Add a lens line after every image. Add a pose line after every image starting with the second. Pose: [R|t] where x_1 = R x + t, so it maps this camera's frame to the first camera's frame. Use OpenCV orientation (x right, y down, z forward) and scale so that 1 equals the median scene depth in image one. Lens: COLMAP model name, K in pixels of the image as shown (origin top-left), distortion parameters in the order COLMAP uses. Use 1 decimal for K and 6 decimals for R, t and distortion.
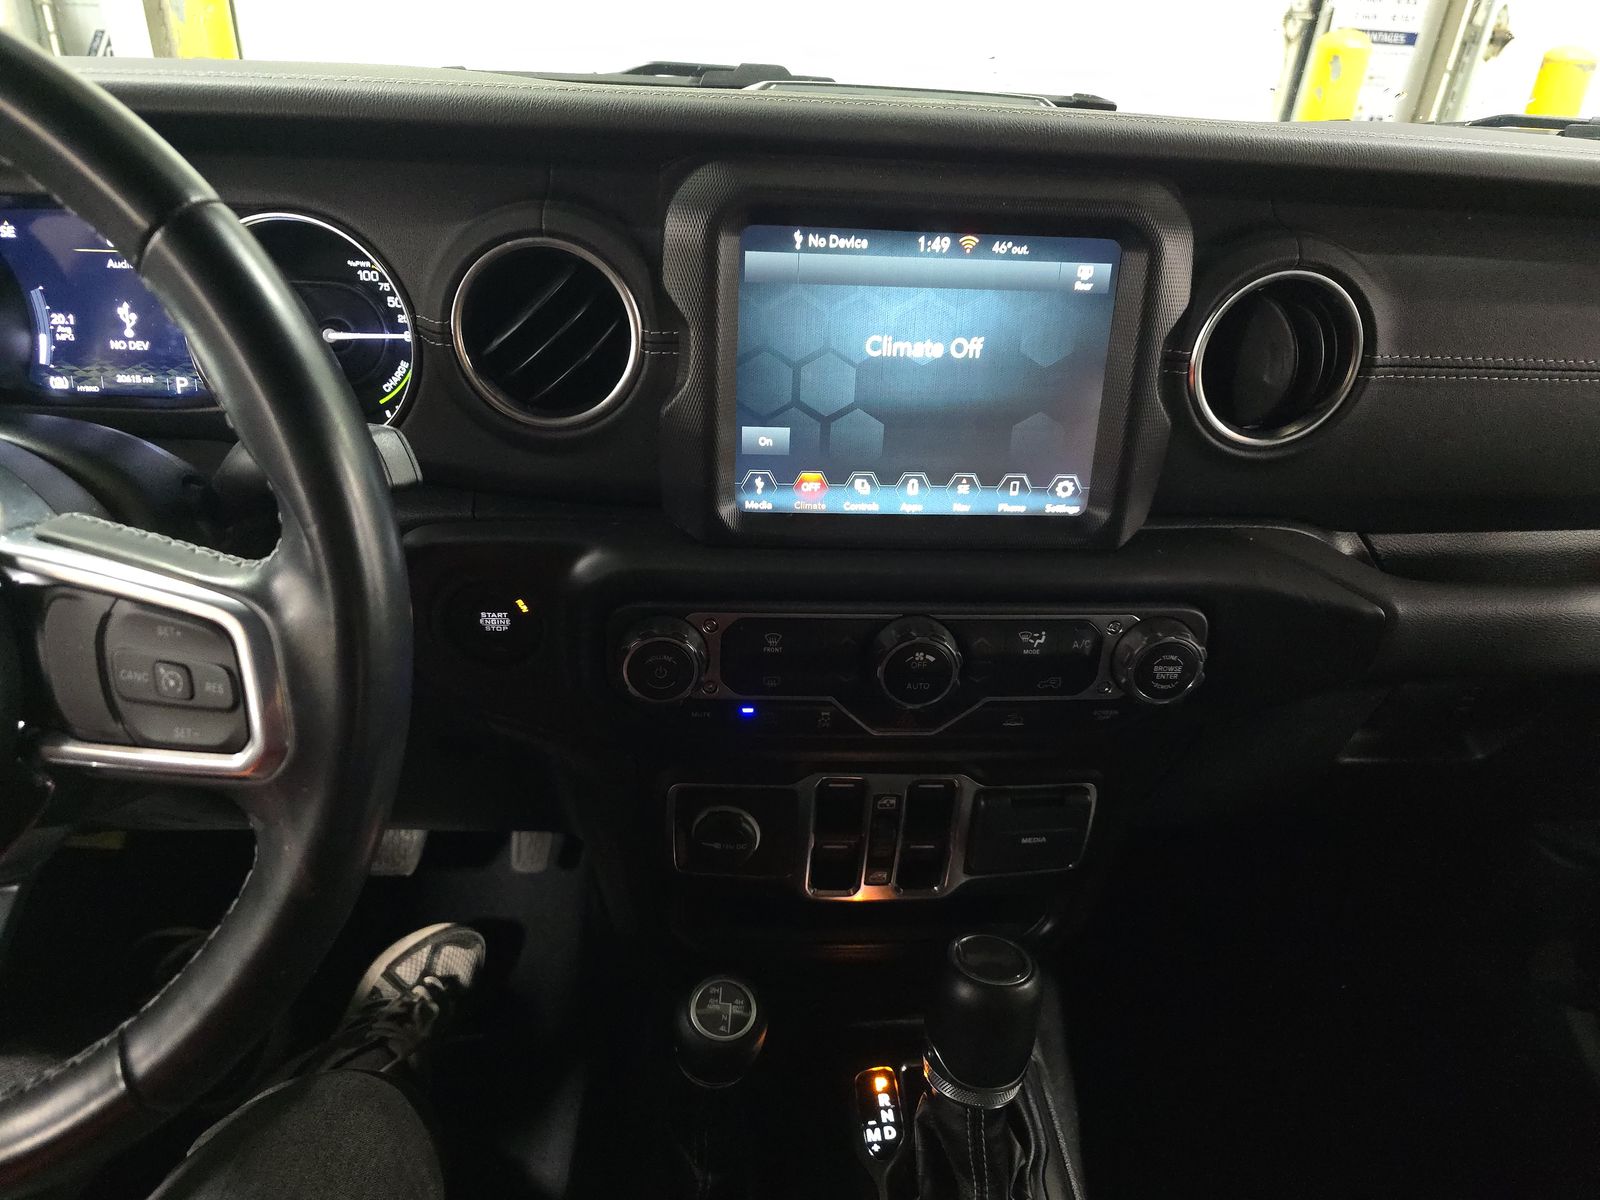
lens RADIAL K [[1053.3, 0, 758.2], [0, 1053.3, 609.0], [0, 0, 1]] dist [0.054304, -0.070623]
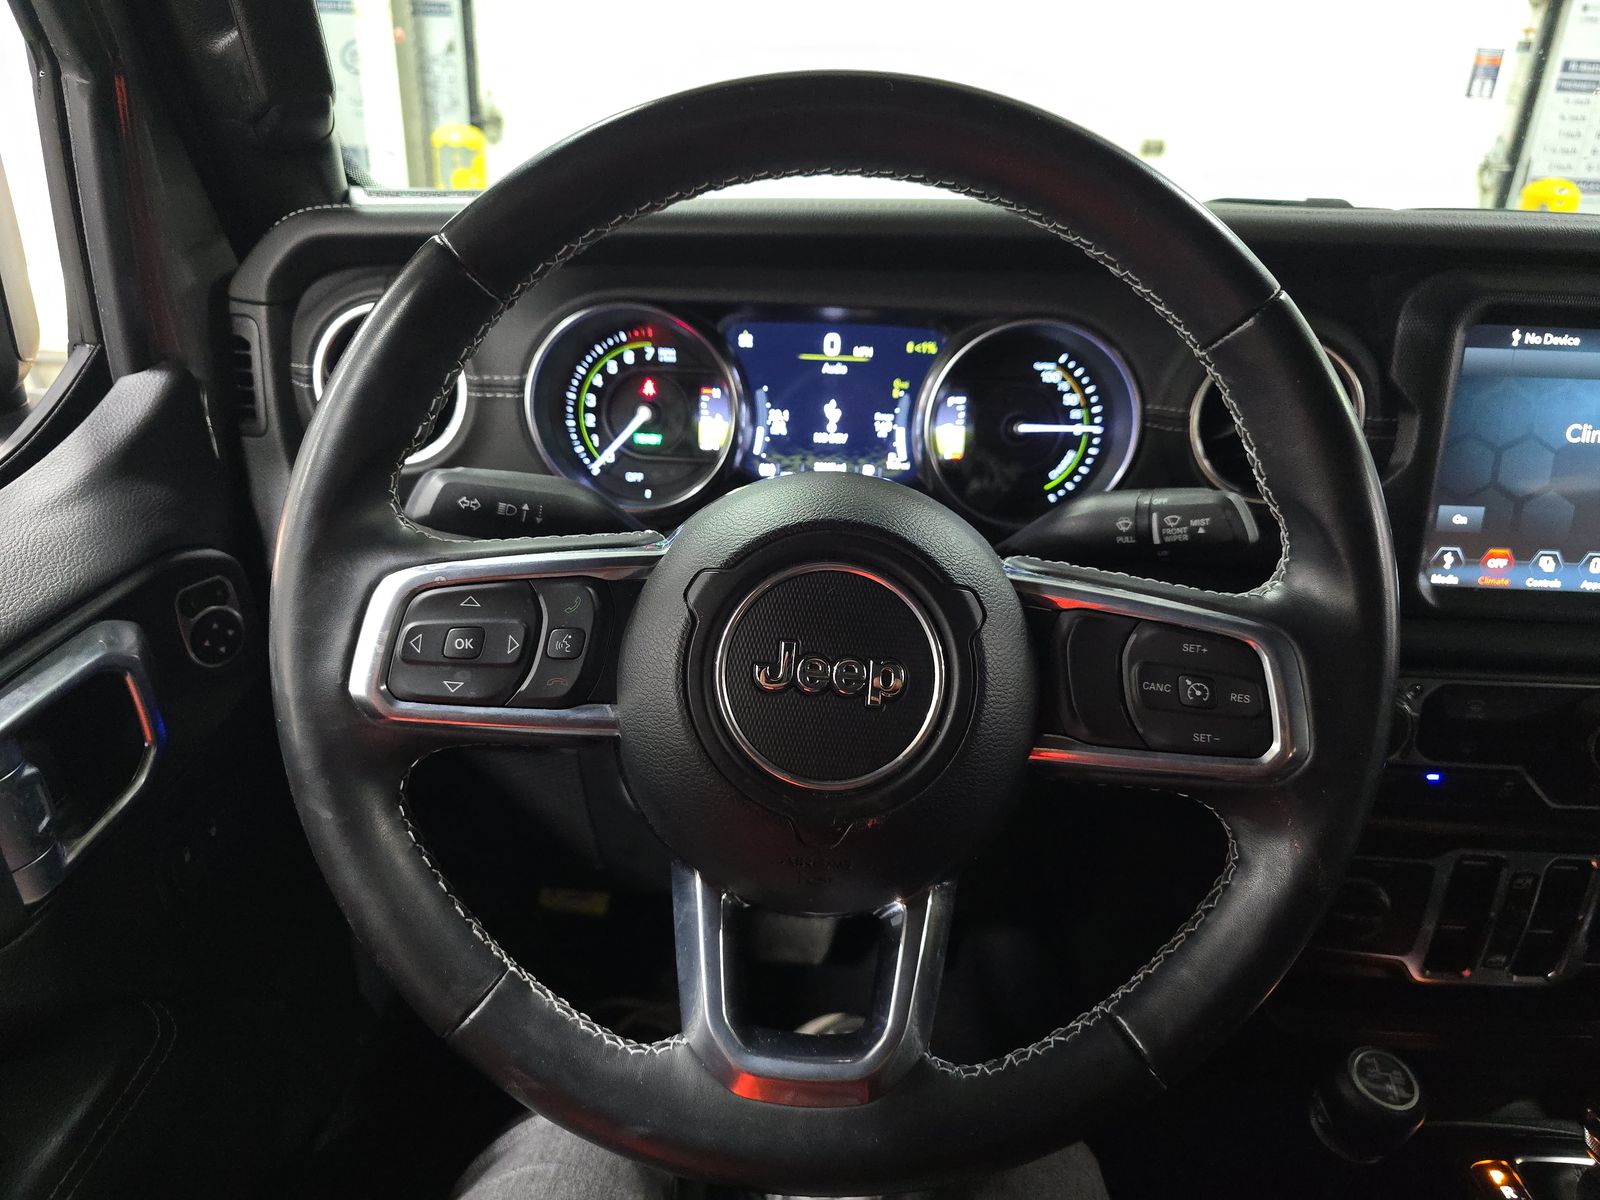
lens RADIAL K [[1053.3, 0, 758.2], [0, 1053.3, 609.0], [0, 0, 1]] dist [0.054304, -0.070623]
pose [[0.994215, 0.019820, -0.105560, -0.550794], [-0.033239, 0.991355, -0.126924, 0.085755], [0.102132, 0.129698, 0.986280, -0.116001]]
